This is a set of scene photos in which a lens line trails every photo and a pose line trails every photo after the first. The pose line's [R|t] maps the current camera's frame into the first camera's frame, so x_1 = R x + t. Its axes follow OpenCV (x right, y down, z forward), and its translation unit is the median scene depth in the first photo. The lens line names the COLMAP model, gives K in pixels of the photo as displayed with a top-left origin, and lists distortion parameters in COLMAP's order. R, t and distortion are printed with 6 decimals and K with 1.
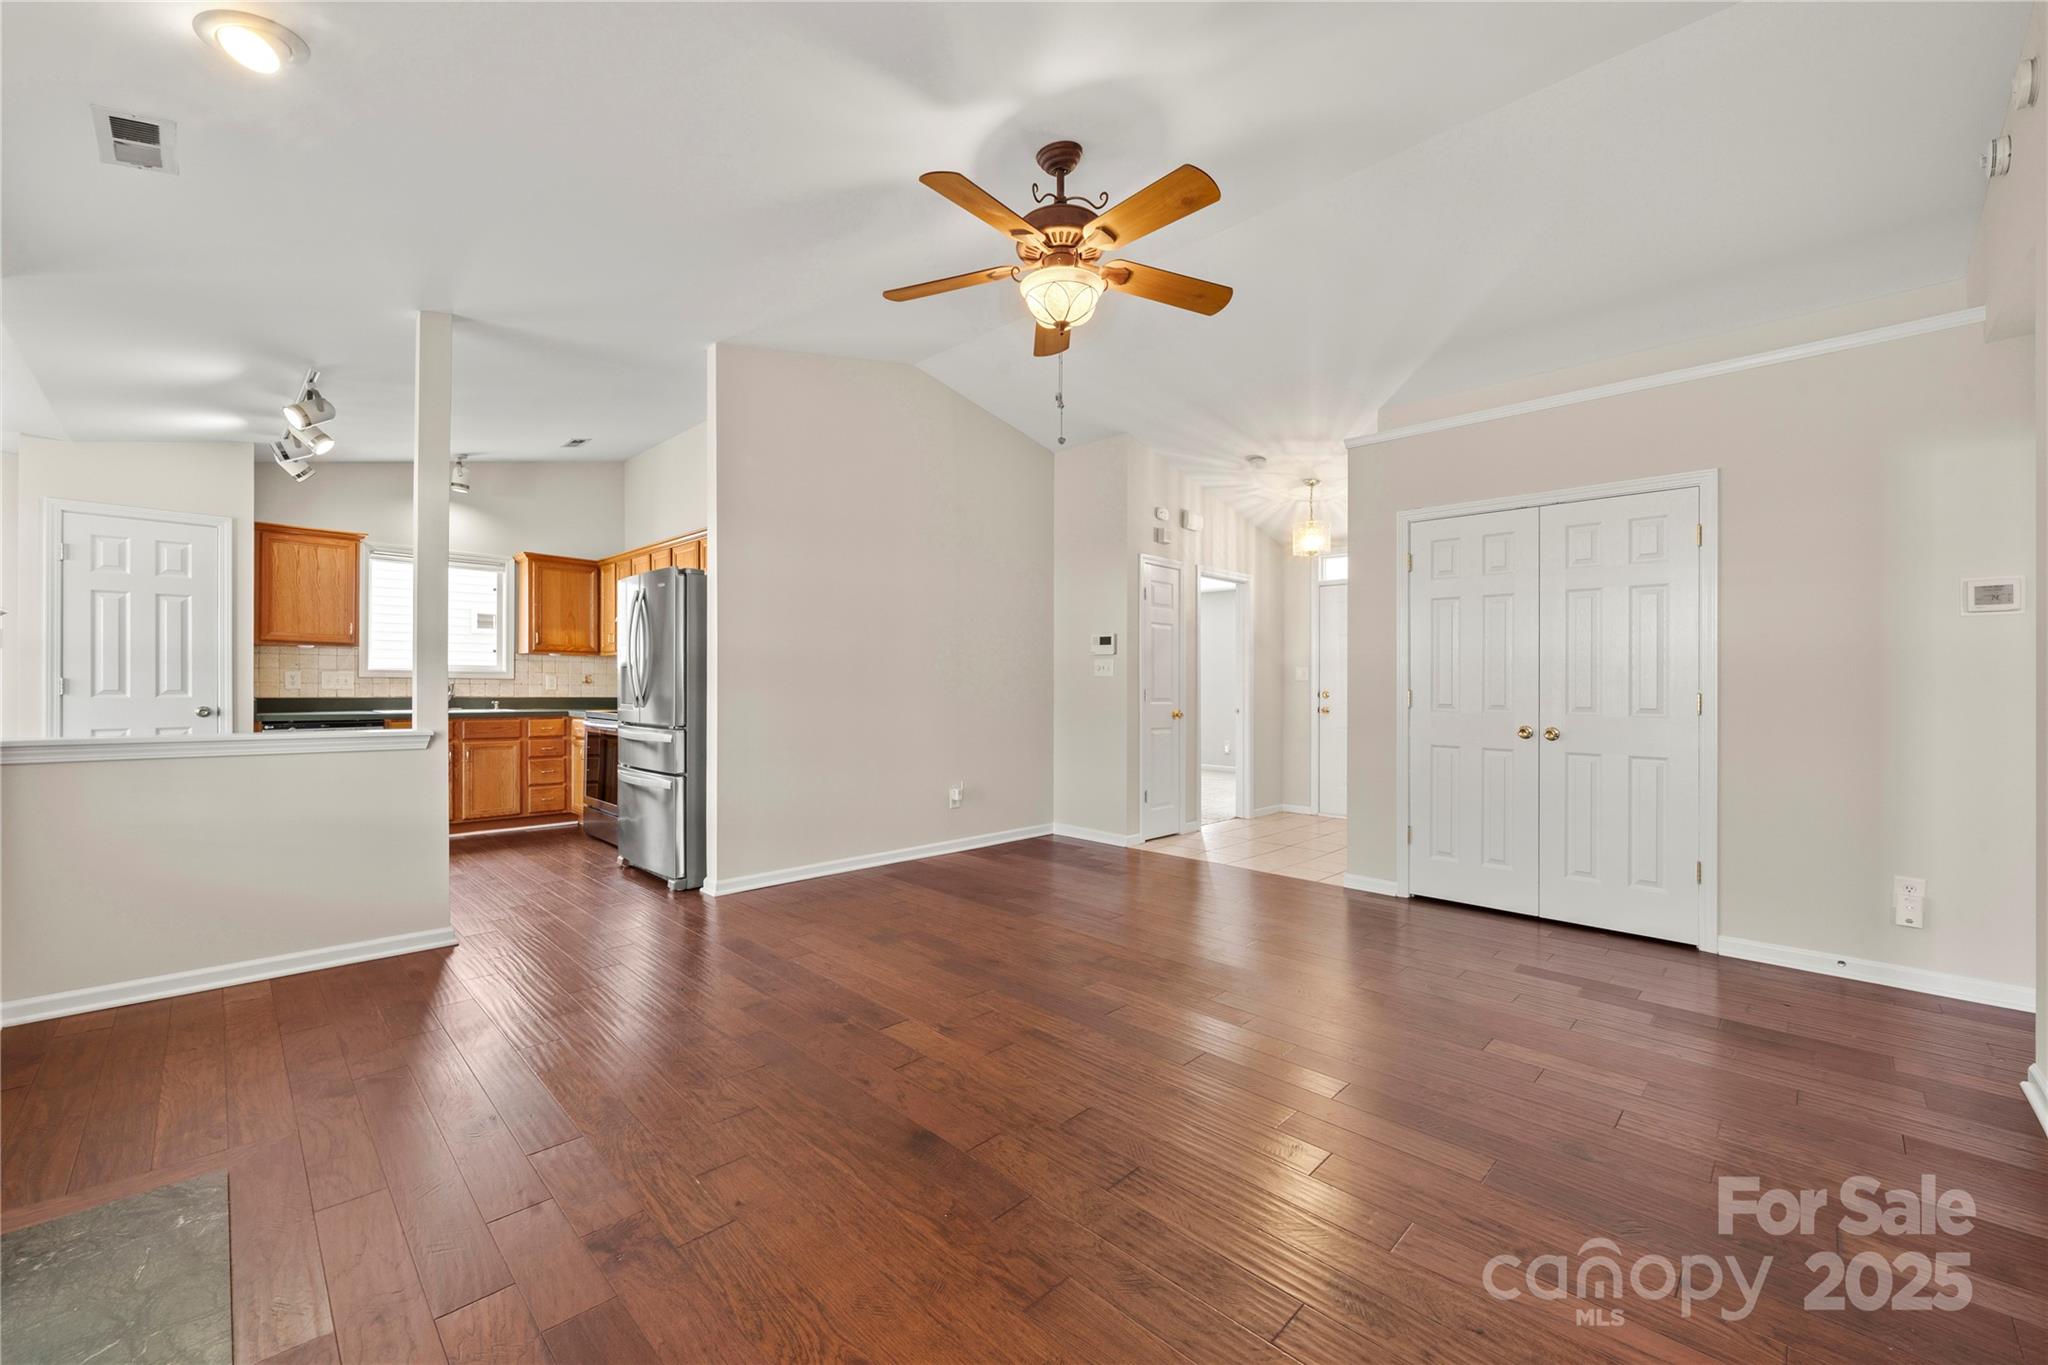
lens RADIAL K [[799.6, 0, 1023.7], [0, 799.6, 687.0], [0, 0, 1]] dist [0.002634, 0.000595]
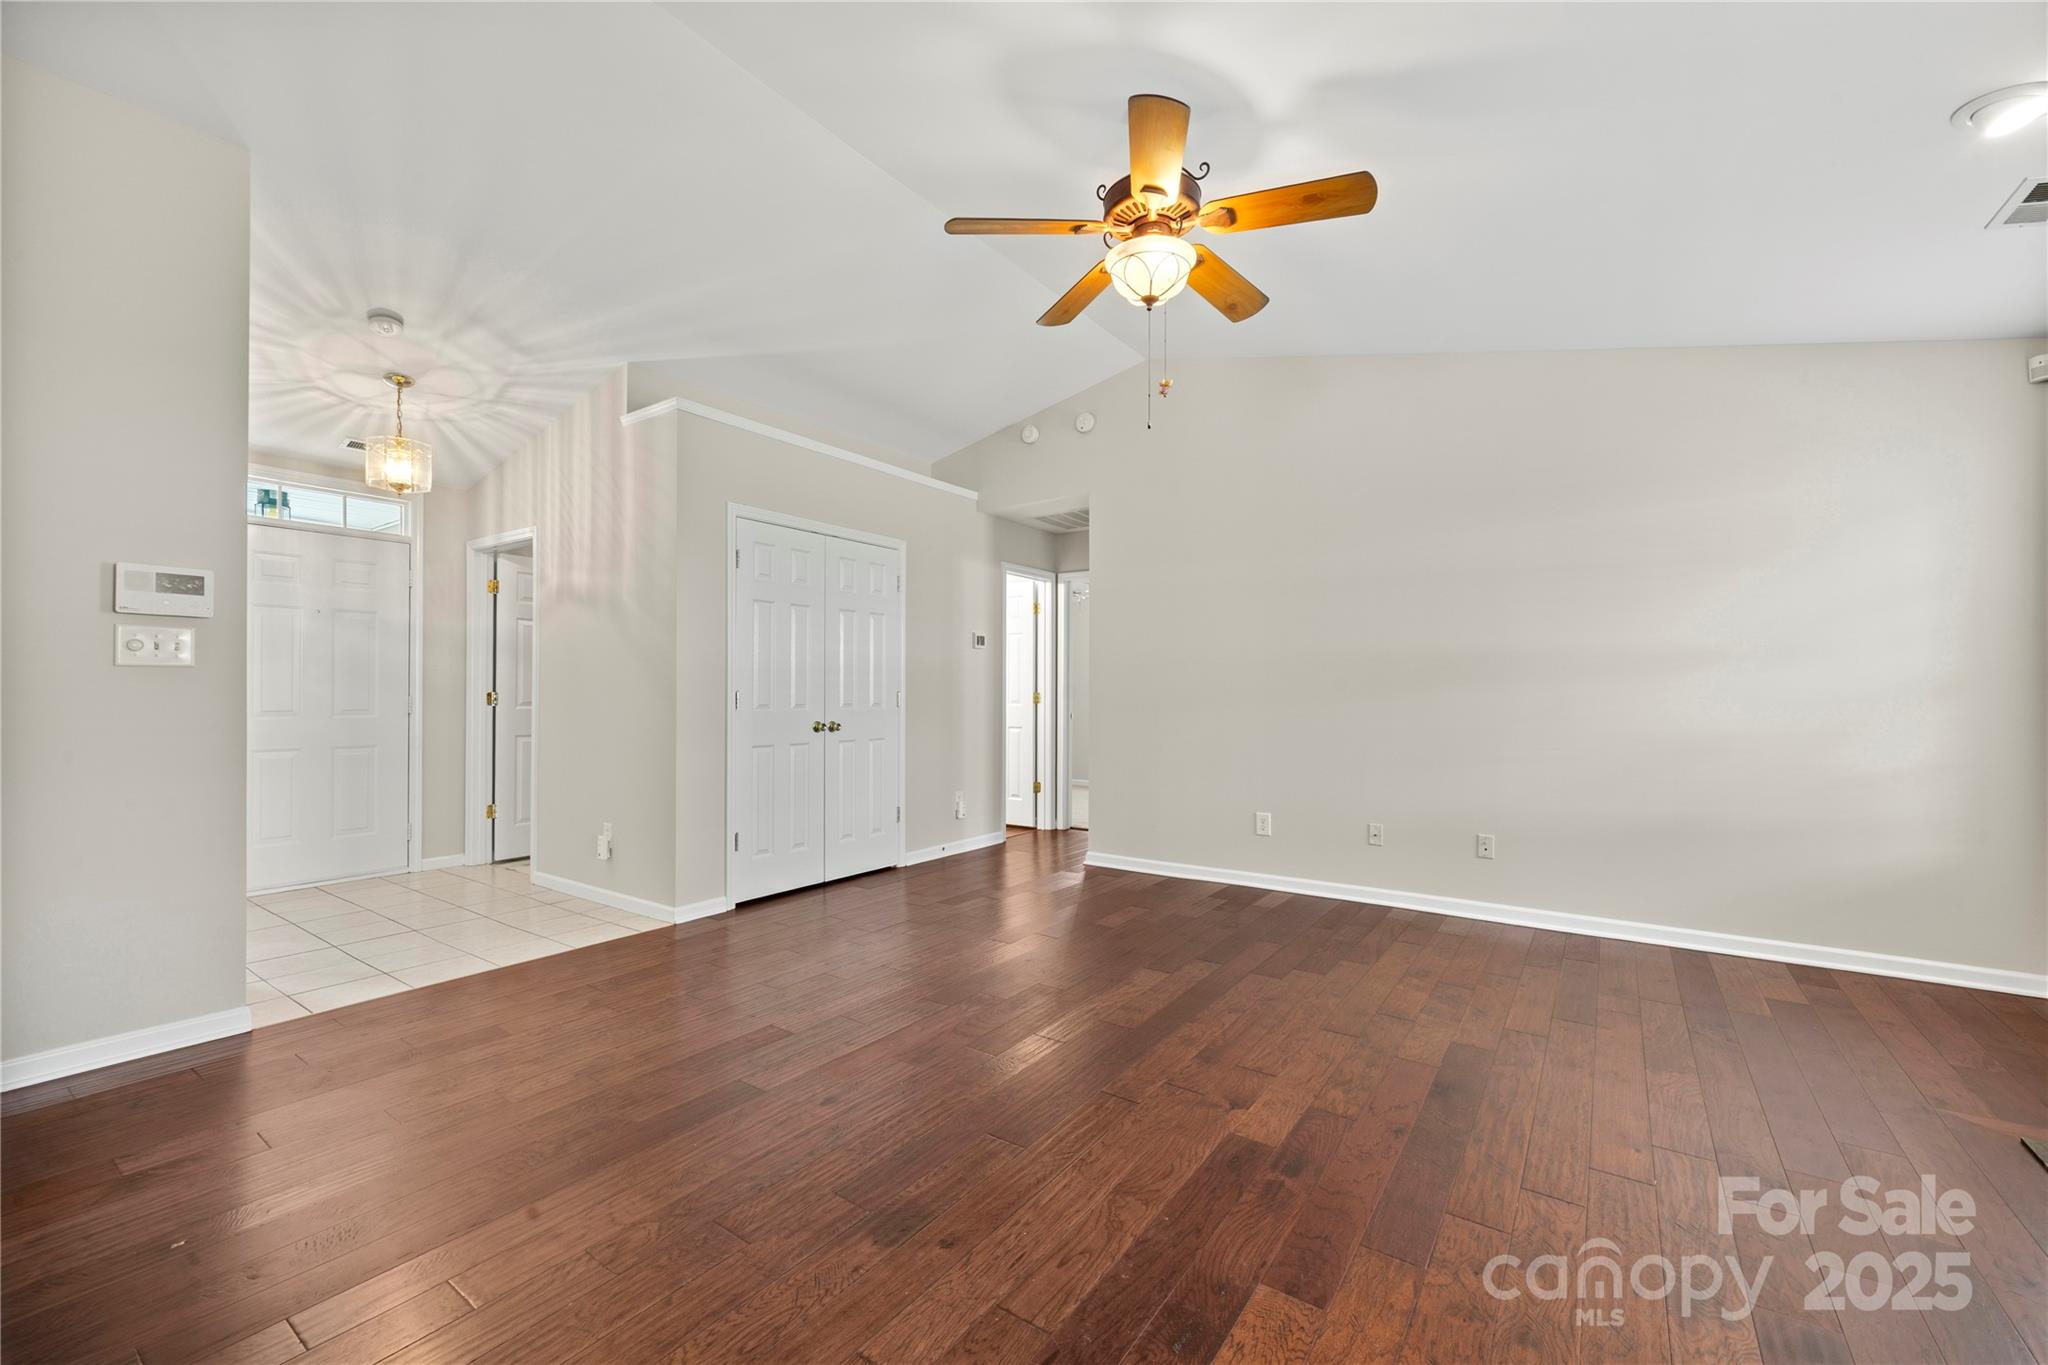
lens RADIAL K [[825.8, 0, 1026.5], [0, 825.8, 678.3], [0, 0, 1]] dist [-0.006256, 0.000555]
pose [[-0.164209, 0.009853, 0.986376, -0.613267], [-0.000675, 0.999949, -0.010101, -0.001704], [-0.986425, -0.002324, -0.164194, 0.919611]]
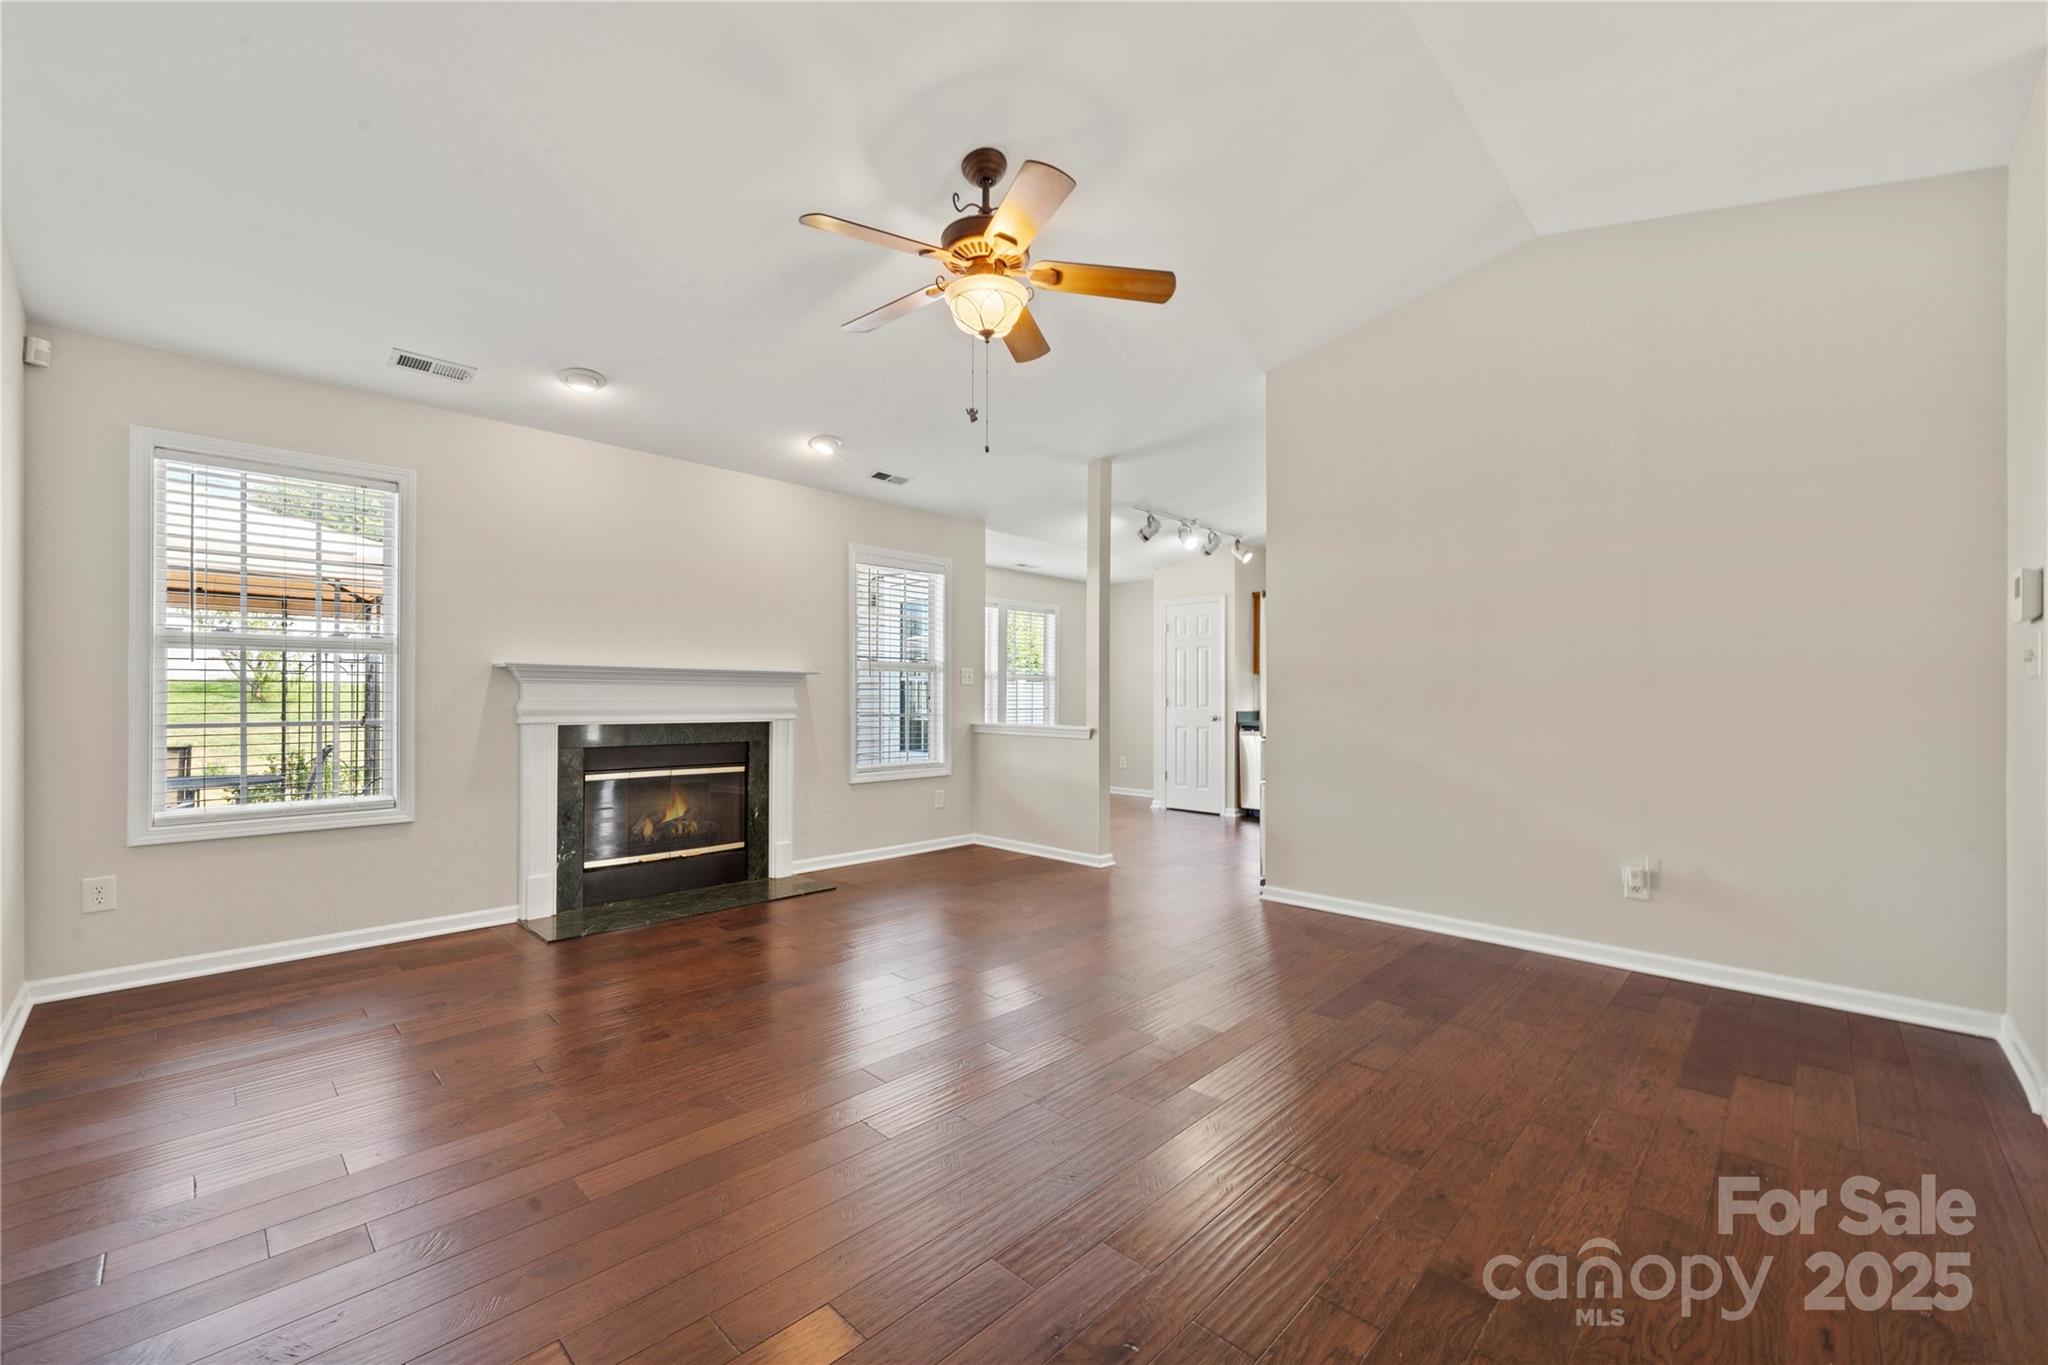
lens RADIAL K [[825.8, 0, 1021.6], [0, 825.8, 691.2], [0, 0, 1]] dist [-0.006256, 0.000555]
pose [[0.019975, -0.014613, -0.999694, 0.755806], [-0.010017, 0.999840, -0.014815, 0.006168], [0.999750, 0.010310, 0.019826, 0.727008]]
